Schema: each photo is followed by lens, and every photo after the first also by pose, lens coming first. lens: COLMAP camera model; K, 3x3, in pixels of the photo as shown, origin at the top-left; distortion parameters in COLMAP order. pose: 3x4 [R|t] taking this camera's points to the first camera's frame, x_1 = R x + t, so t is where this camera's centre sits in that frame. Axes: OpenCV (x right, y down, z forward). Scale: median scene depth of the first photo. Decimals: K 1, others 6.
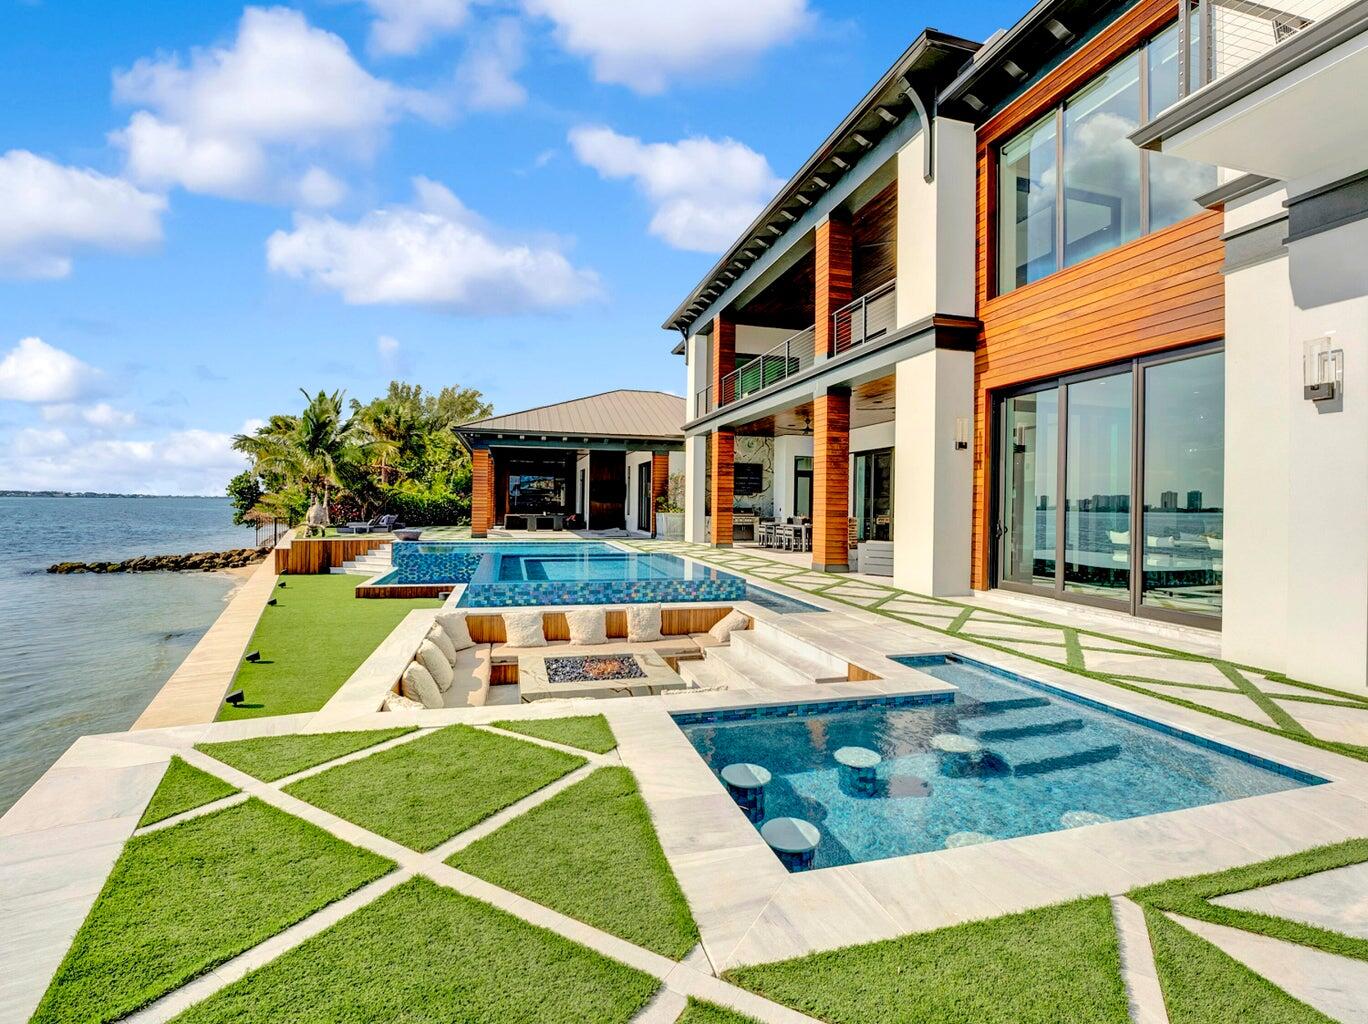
lens RADIAL K [[638.8, 0, 687.5], [0, 638.8, 508.2], [0, 0, 1]] dist [-0.025181, 0.003497]
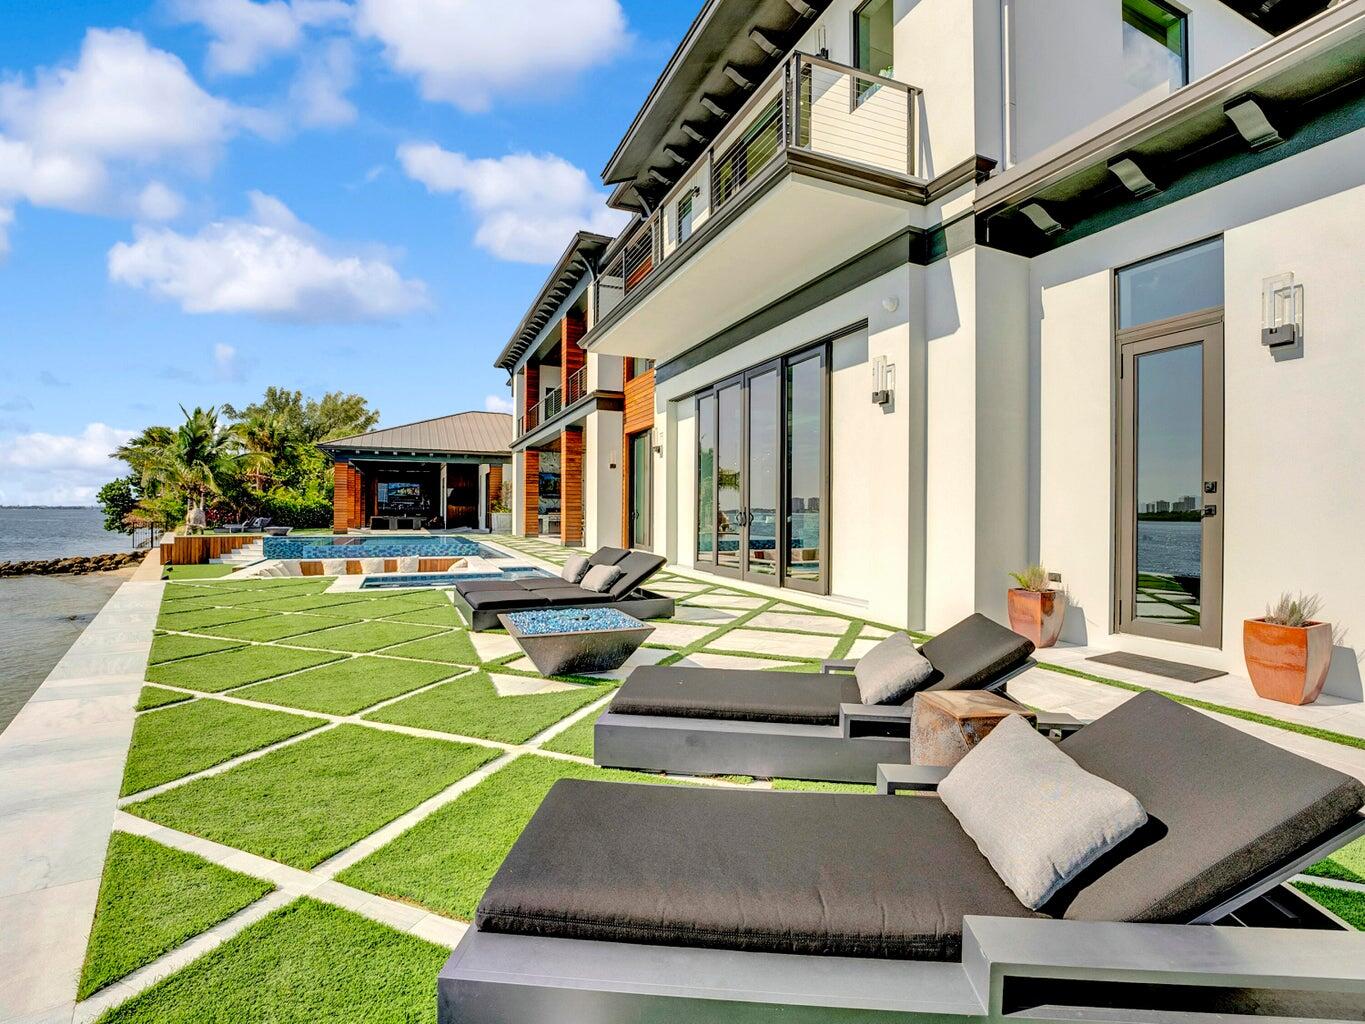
lens RADIAL K [[637.4, 0, 687.8], [0, 637.4, 512.9], [0, 0, 1]] dist [-0.025181, 0.003497]
pose [[0.989109, -0.007608, 0.146990, 0.114544], [0.008148, 0.999962, -0.003069, 0.010715], [-0.146961, 0.004233, 0.989133, -0.223763]]
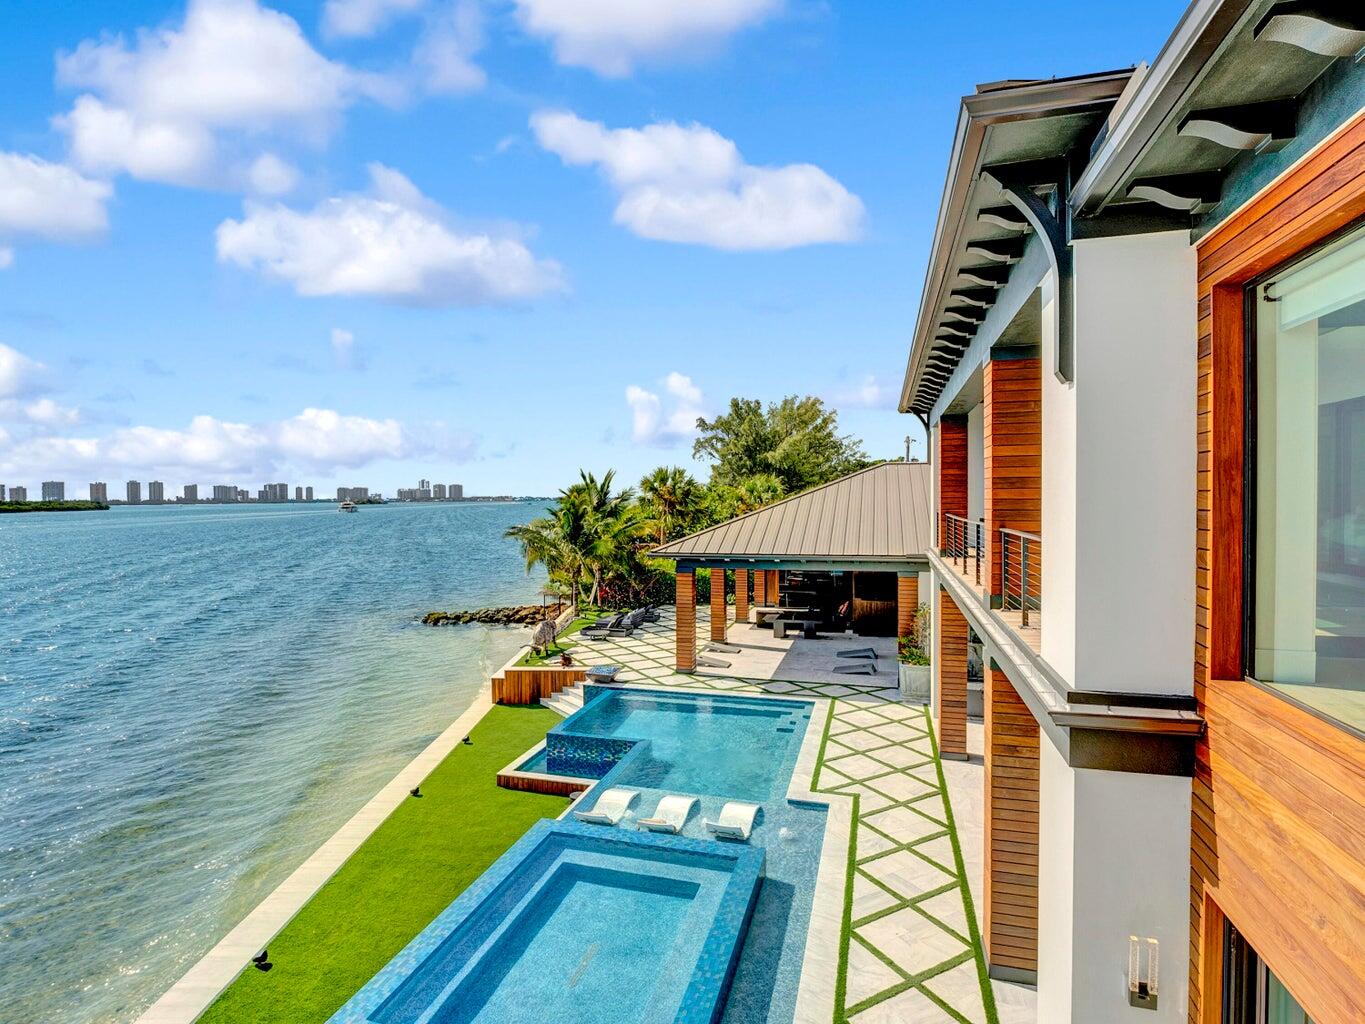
lens RADIAL K [[697.6, 0, 690.9], [0, 697.6, 509.4], [0, 0, 1]] dist [-0.003290, 0.001863]
pose [[0.858379, -0.007252, -0.512965, 0.126773], [0.012330, 0.999903, 0.006496, -0.136081], [0.512868, -0.011901, 0.858385, 0.137566]]
